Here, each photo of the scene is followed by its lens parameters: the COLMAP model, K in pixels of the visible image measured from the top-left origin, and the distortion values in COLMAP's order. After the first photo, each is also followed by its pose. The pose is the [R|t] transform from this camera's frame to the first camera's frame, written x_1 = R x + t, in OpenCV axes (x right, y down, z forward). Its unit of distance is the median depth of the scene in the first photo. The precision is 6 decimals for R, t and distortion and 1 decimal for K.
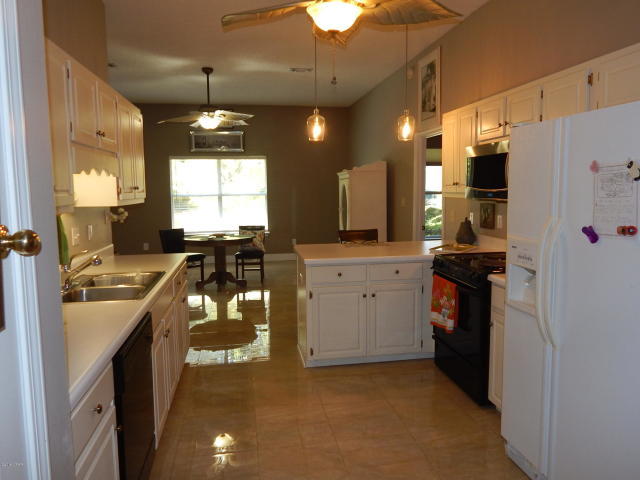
lens RADIAL K [[464.9, 0, 320.5], [0, 464.9, 239.1], [0, 0, 1]] dist [-0.003327, -0.003517]
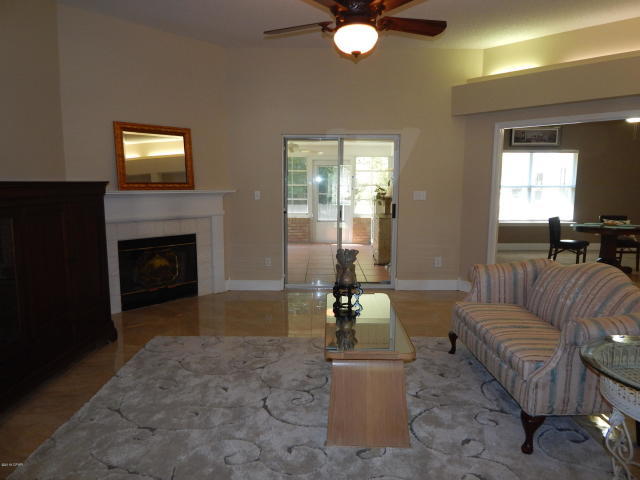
lens RADIAL K [[419.6, 0, 322.1], [0, 419.6, 237.7], [0, 0, 1]] dist [0.000700, -0.000063]
pose [[0.988100, 0.030404, -0.150777, -0.545140], [-0.027681, 0.999414, 0.020122, 0.016289], [0.151300, -0.015709, 0.988363, -0.023005]]
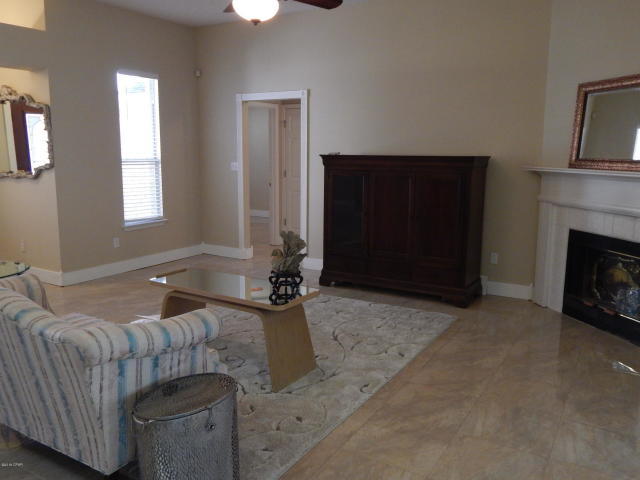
lens RADIAL K [[522.4, 0, 320.7], [0, 522.4, 239.7], [0, 0, 1]] dist [0.001517, -0.012610]
pose [[-0.646780, 0.134086, -0.750797, -0.303288], [-0.086724, 0.965109, 0.247070, -0.061623], [0.757730, 0.224912, -0.612585, 0.583494]]
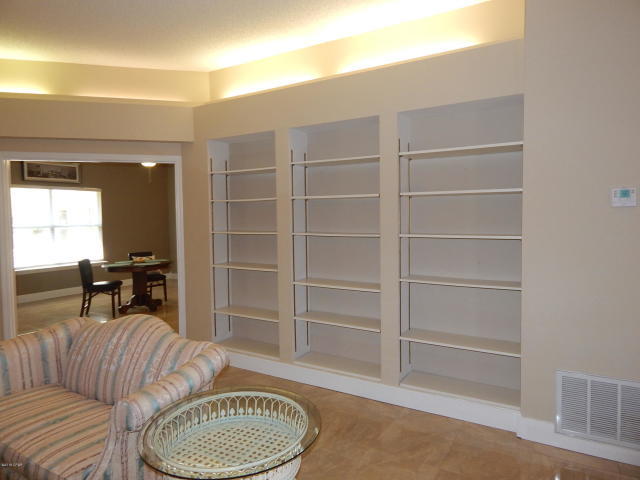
lens RADIAL K [[419.6, 0, 322.3], [0, 419.6, 237.0], [0, 0, 1]] dist [0.000700, -0.000063]
pose [[0.644179, -0.037316, 0.763964, -0.525407], [0.093127, 0.995205, -0.029914, 0.003359], [-0.759185, 0.090416, 0.644565, 0.029473]]
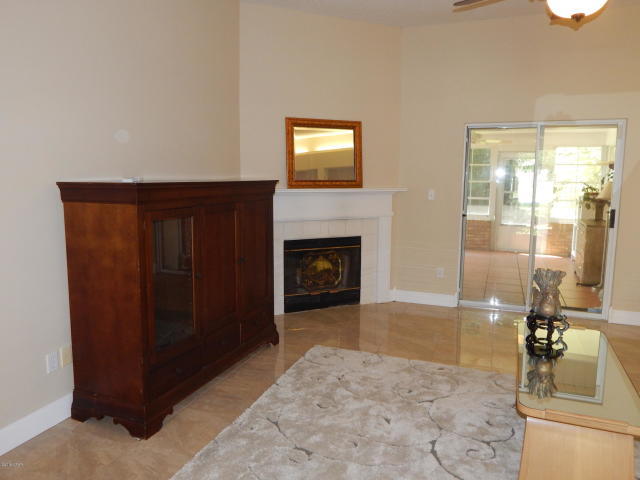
lens RADIAL K [[464.9, 0, 324.3], [0, 464.9, 238.0], [0, 0, 1]] dist [-0.003327, -0.003517]
pose [[0.866980, 0.078830, -0.492068, -0.557205], [-0.068334, 0.996888, 0.039305, 0.009724], [0.493635, -0.000452, 0.869669, -0.008618]]
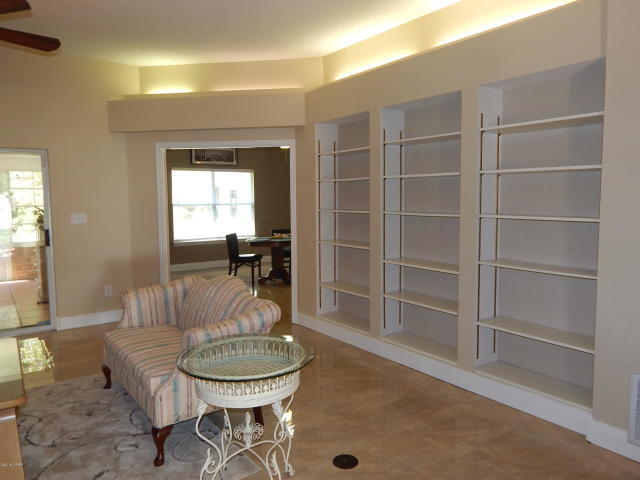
lens RADIAL K [[464.9, 0, 320.6], [0, 464.9, 236.8], [0, 0, 1]] dist [-0.003327, -0.003517]
pose [[0.890149, -0.038329, 0.454055, -0.495690], [0.053336, 0.998371, -0.020286, 0.015169], [-0.452538, 0.042275, 0.890742, -0.067677]]
